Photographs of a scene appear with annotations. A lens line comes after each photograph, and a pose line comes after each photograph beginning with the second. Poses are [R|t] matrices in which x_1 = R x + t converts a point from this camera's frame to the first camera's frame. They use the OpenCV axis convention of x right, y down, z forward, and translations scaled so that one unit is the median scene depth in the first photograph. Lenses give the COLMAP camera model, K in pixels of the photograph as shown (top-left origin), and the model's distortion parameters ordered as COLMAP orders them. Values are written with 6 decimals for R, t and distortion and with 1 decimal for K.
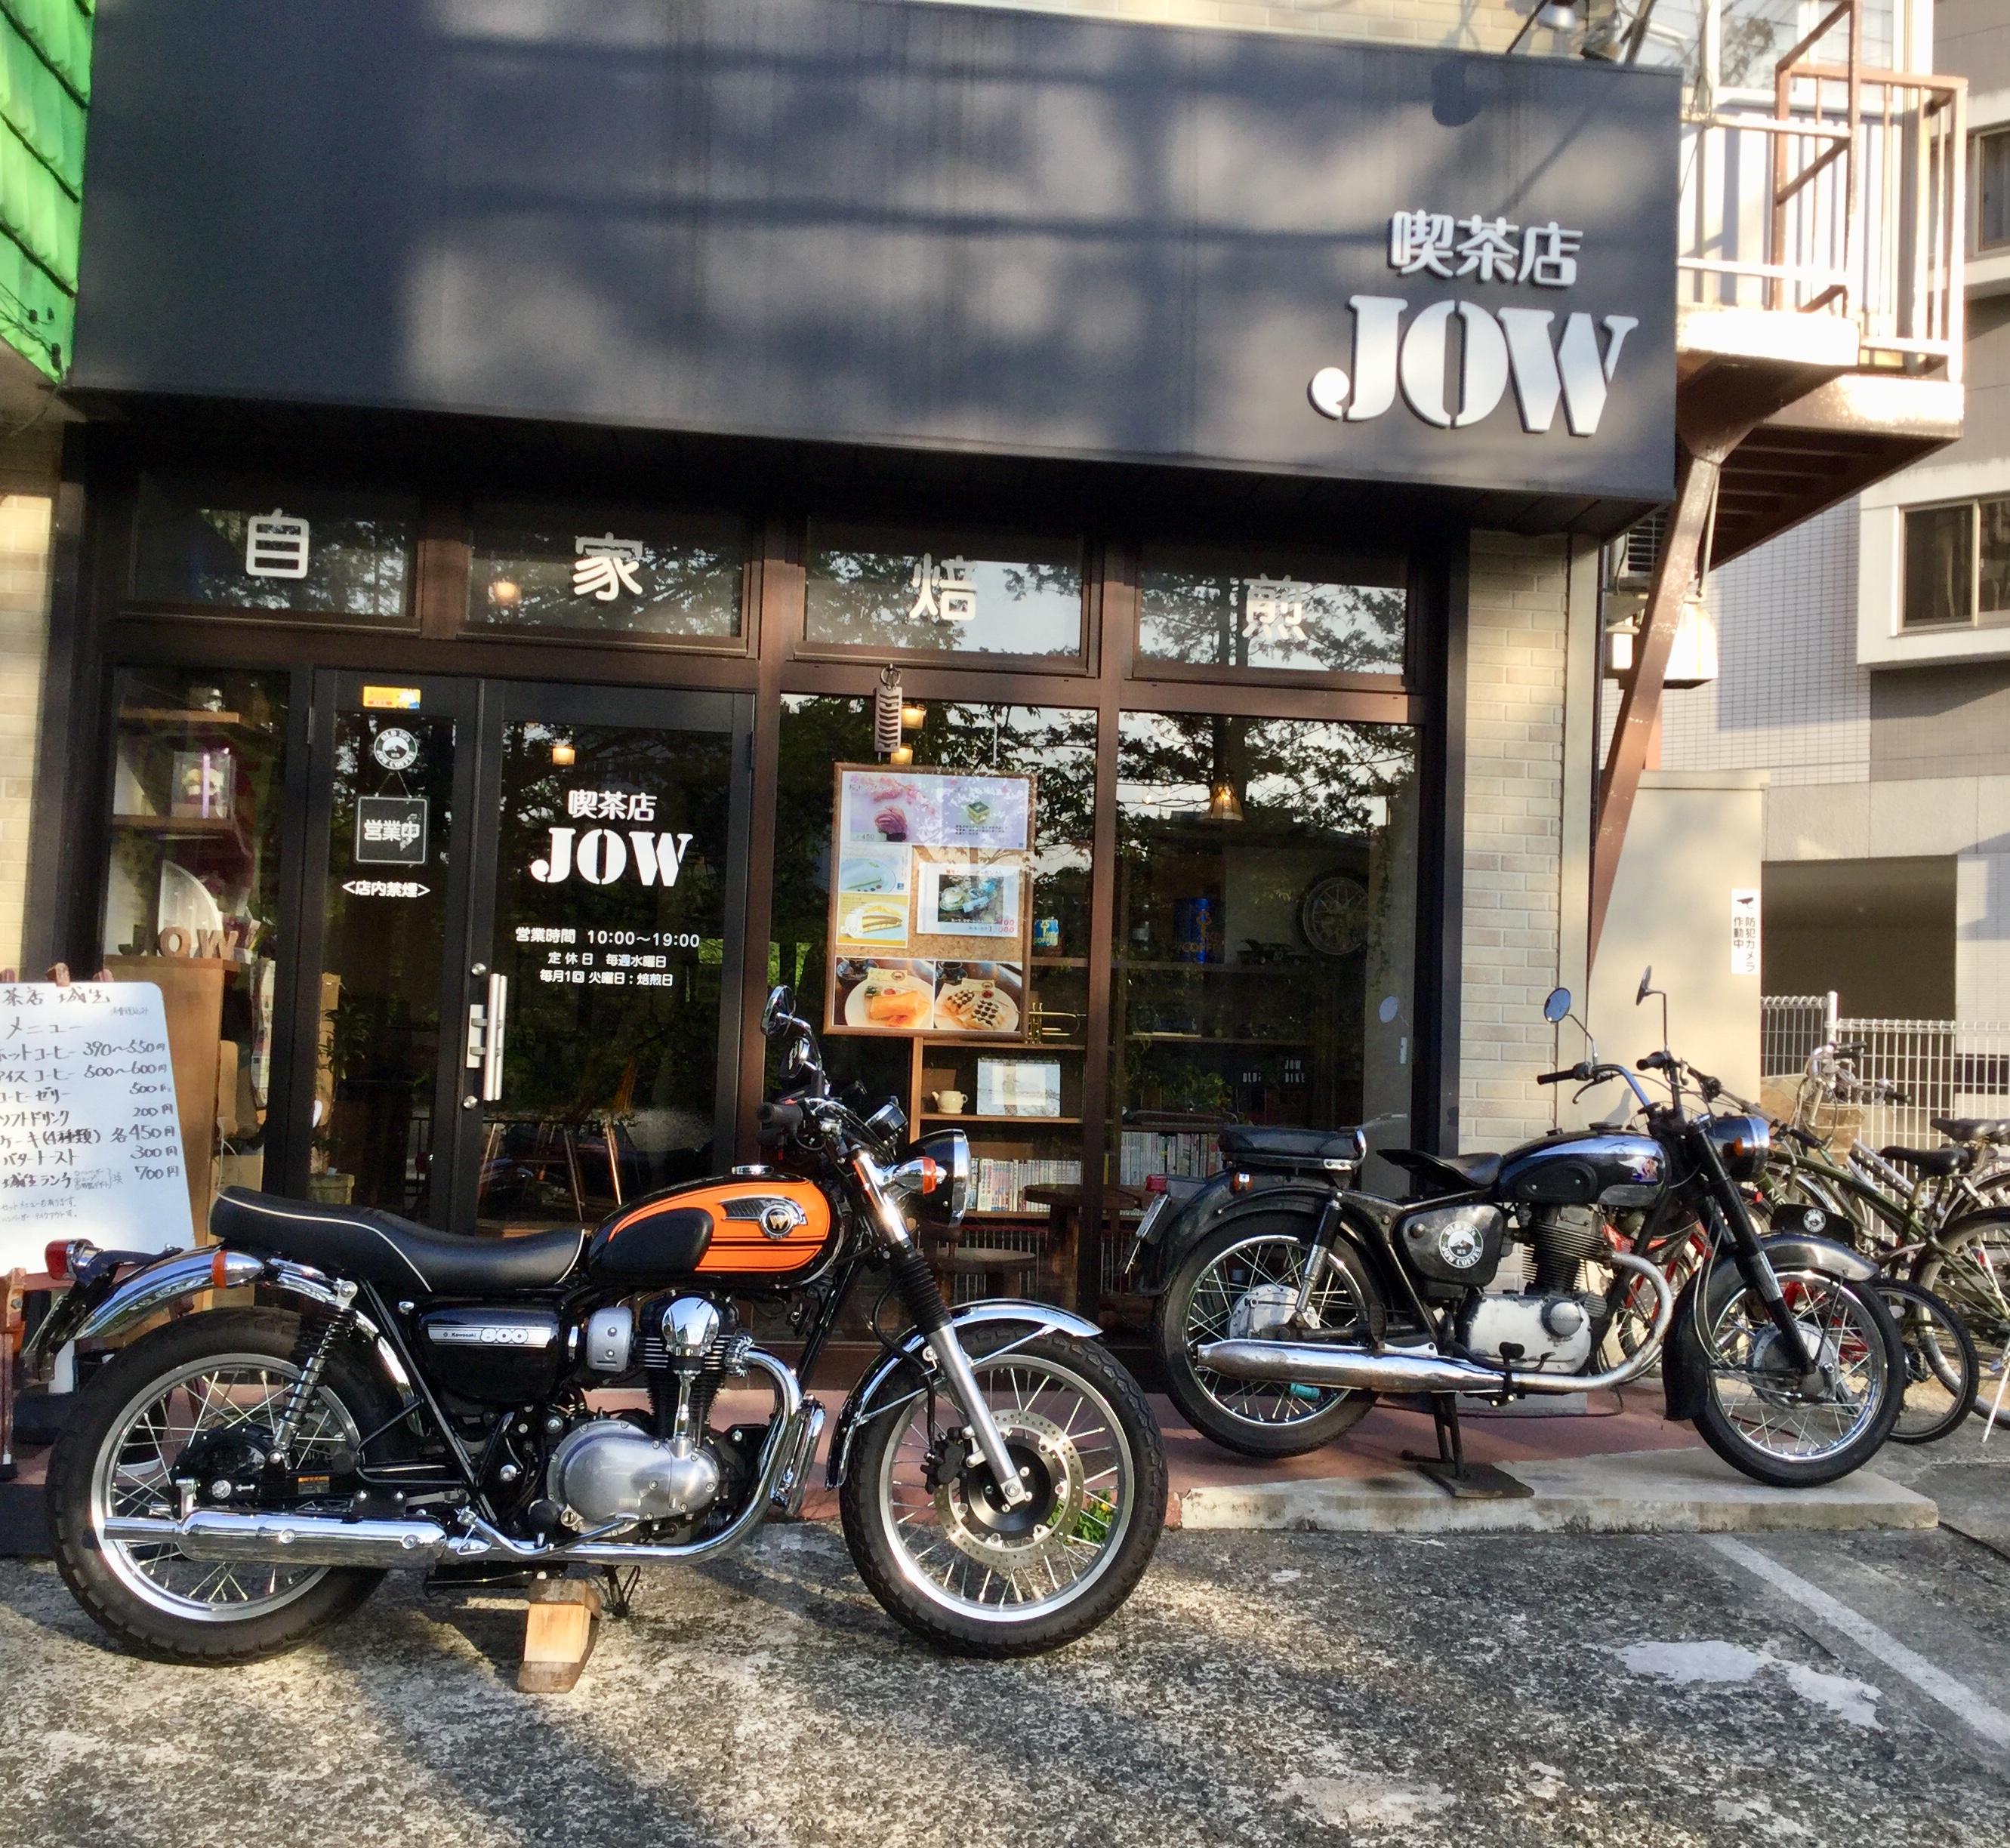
lens RADIAL K [[2314.2, 0, 1080.2], [0, 2314.2, 978.7], [0, 0, 1]] dist [0.095080, 0.000000]
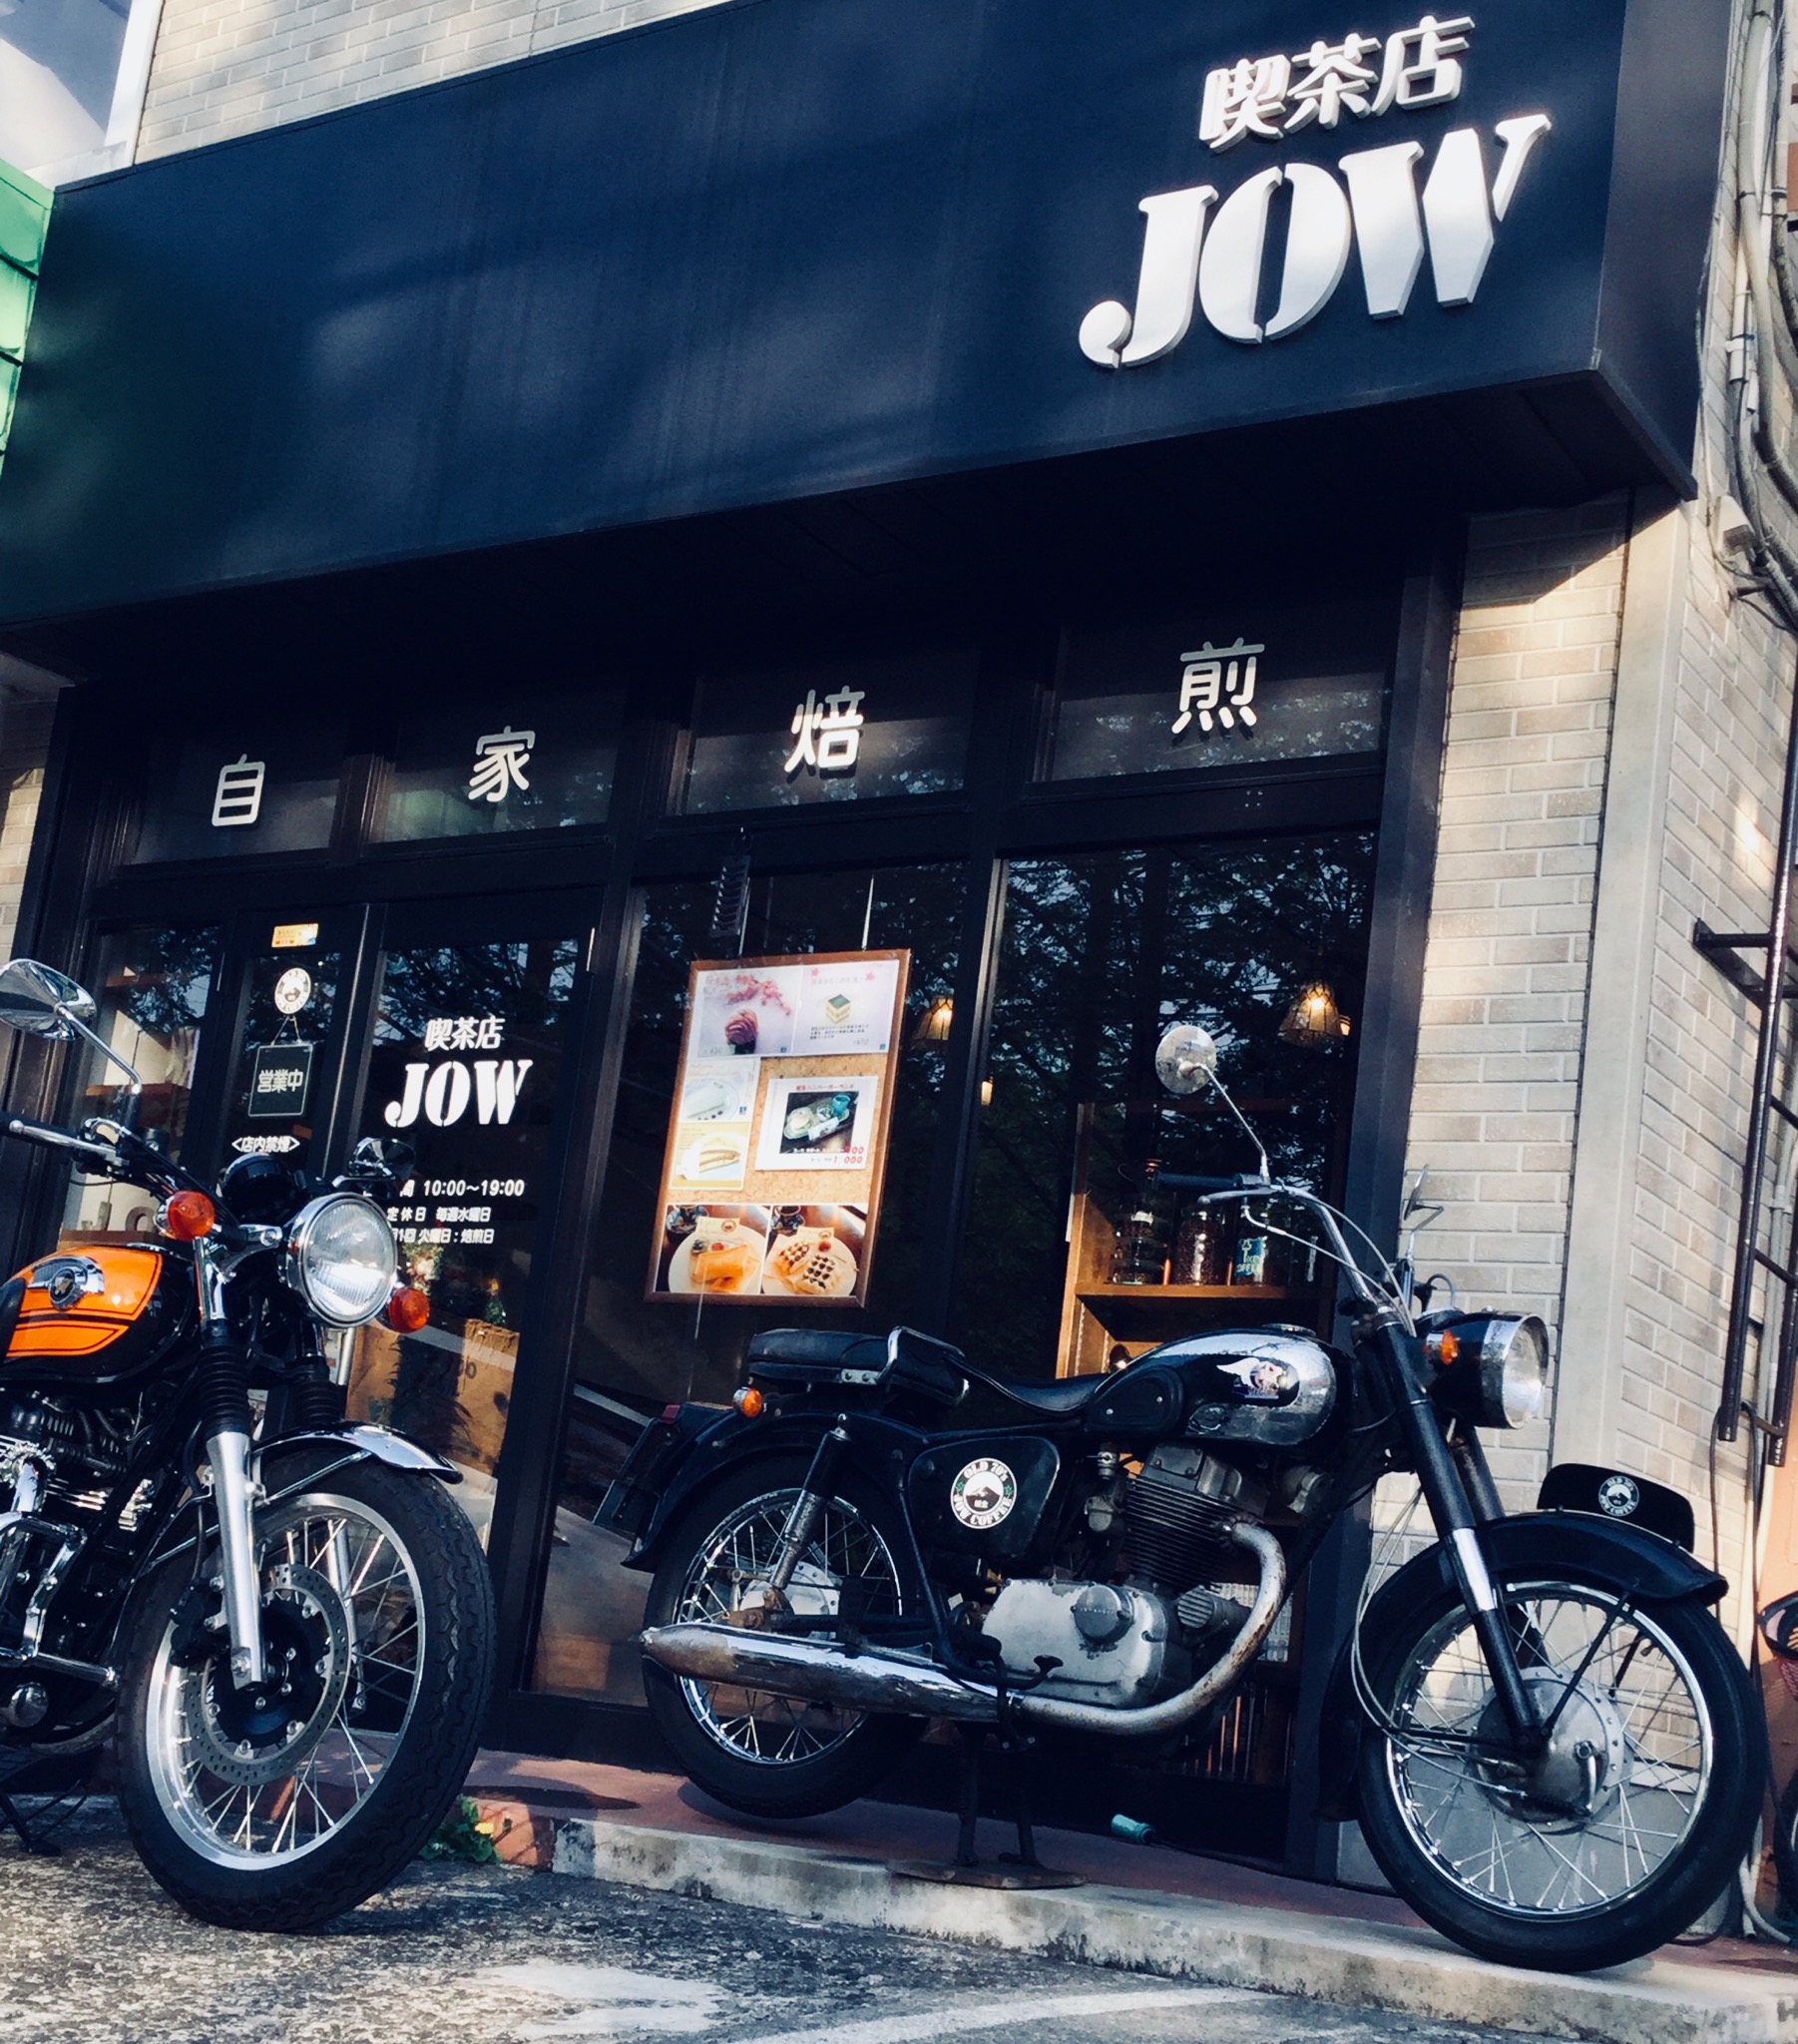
lens RADIAL K [[2969.3, 0, 843.2], [0, 2969.3, 1241.5], [0, 0, 1]] dist [0.077272, 0.000000]
pose [[0.746782, -0.050174, -0.663174, 0.611690], [-0.076856, 0.983959, -0.160989, 0.162254], [0.660614, 0.171193, 0.730946, 0.325193]]
